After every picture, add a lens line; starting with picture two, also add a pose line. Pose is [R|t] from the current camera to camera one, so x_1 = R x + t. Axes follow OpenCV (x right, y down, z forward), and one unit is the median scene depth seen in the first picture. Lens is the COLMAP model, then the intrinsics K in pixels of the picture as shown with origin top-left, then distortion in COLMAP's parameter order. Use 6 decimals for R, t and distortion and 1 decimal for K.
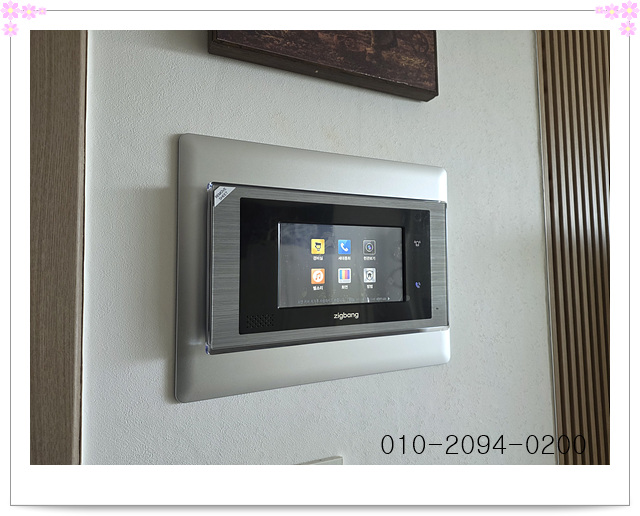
lens RADIAL K [[400.3, 0, 323.1], [0, 400.3, 251.9], [0, 0, 1]] dist [-0.005560, -0.007252]
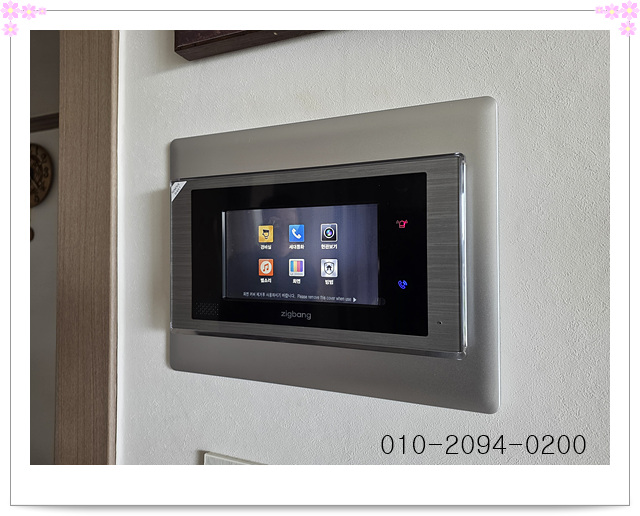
lens RADIAL K [[400.3, 0, 321.4], [0, 400.3, 256.6], [0, 0, 1]] dist [-0.005560, -0.007252]
pose [[0.663573, 0.011243, -0.748027, 0.717038], [0.021428, 0.999191, 0.034027, 0.009328], [0.747804, -0.038608, 0.662796, 0.483469]]
